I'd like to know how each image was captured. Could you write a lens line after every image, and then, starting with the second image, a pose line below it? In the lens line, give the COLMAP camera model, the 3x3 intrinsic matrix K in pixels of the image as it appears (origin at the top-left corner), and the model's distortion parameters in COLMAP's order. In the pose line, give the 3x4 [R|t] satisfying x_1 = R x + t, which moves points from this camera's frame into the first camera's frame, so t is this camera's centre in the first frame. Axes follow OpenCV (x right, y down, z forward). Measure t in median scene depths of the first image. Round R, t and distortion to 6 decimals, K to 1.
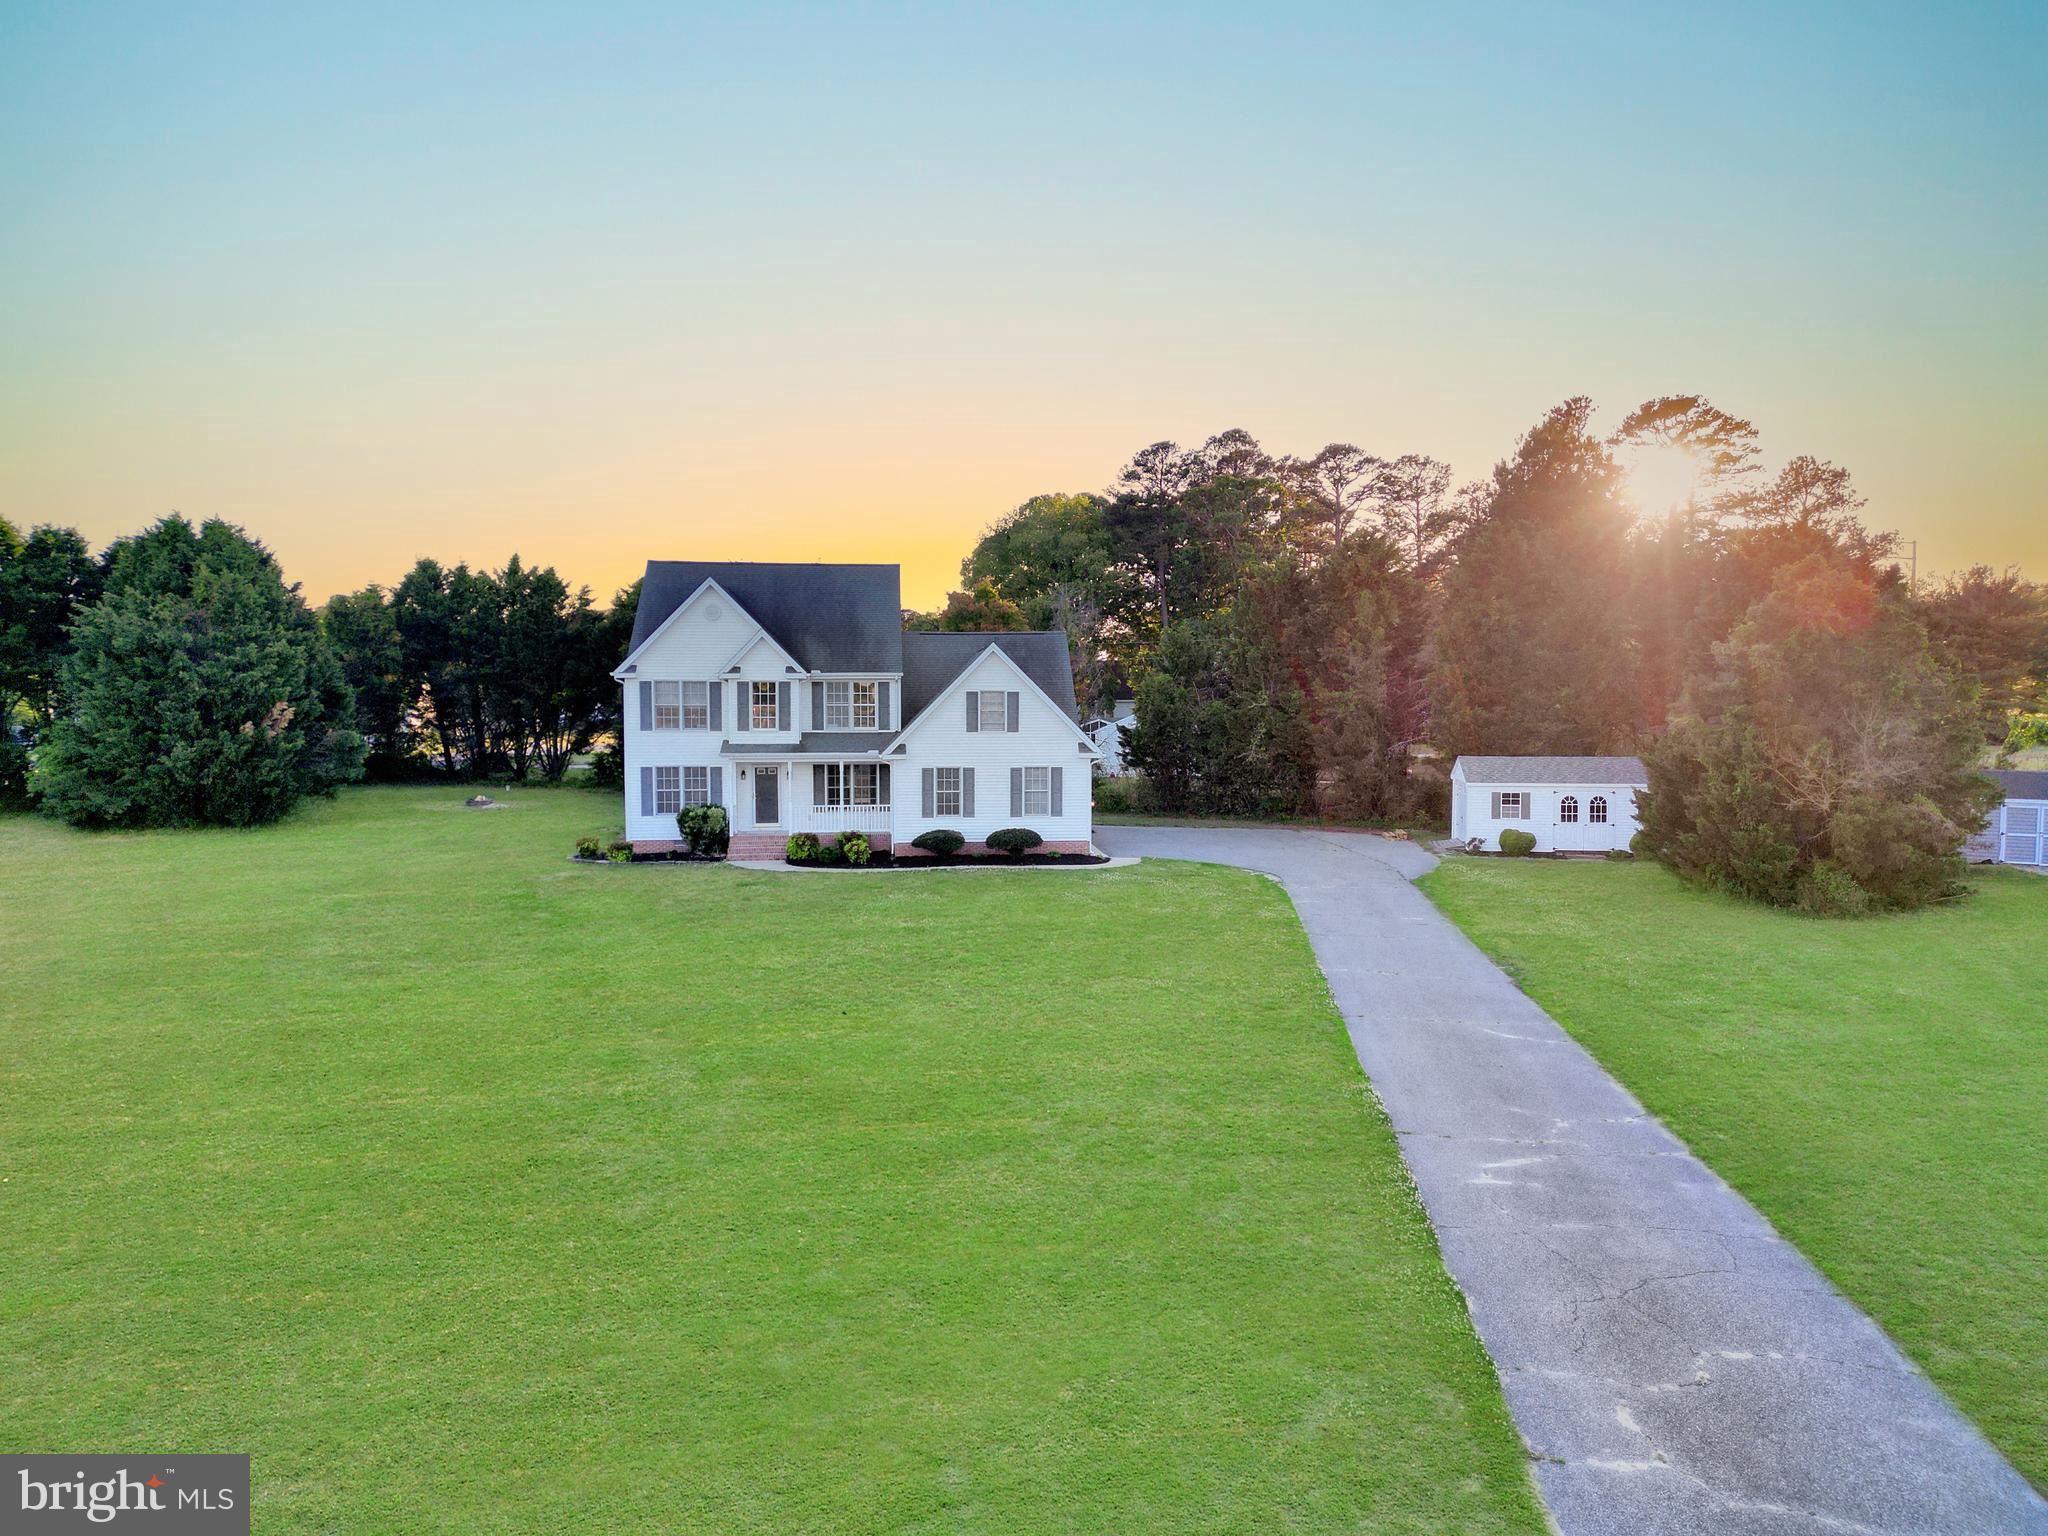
lens RADIAL K [[1411.4, 0, 1024.0], [0, 1411.4, 768.0], [0, 0, 1]] dist [0.103926, -0.106855]
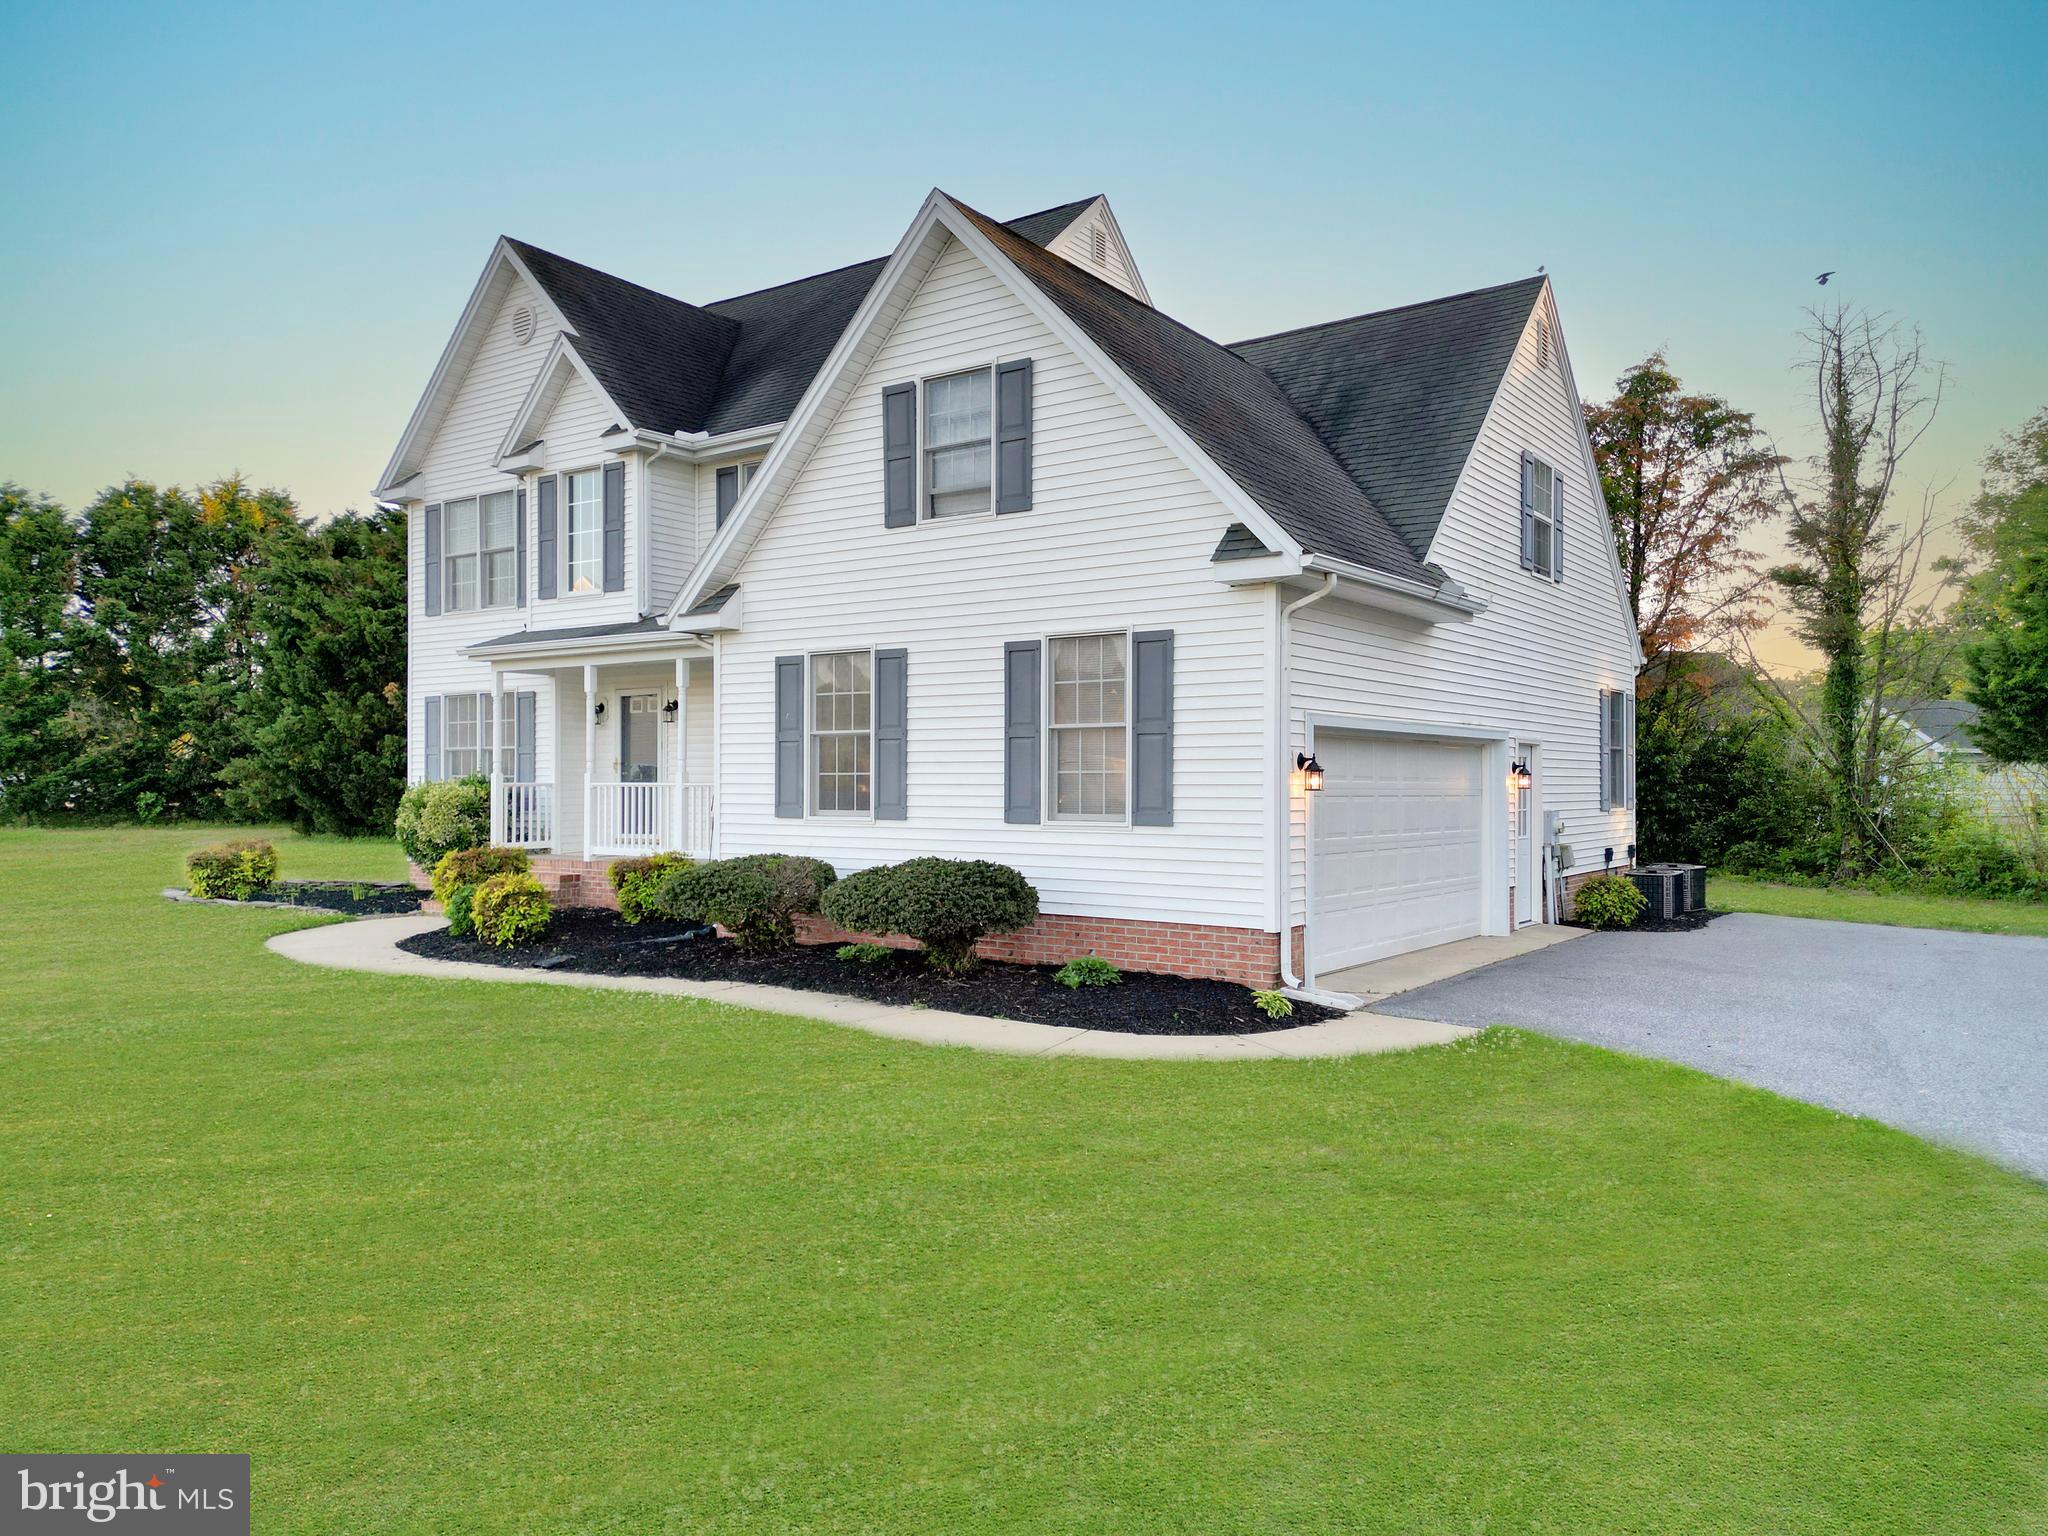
lens RADIAL K [[1411.4, 0, 1024.0], [0, 1411.4, 768.0], [0, 0, 1]] dist [0.103926, -0.106855]
pose [[0.752053, -0.006429, -0.659072, 0.172098], [-0.012784, 0.999622, -0.024339, 0.030227], [0.658979, 0.026730, 0.751686, 0.774547]]
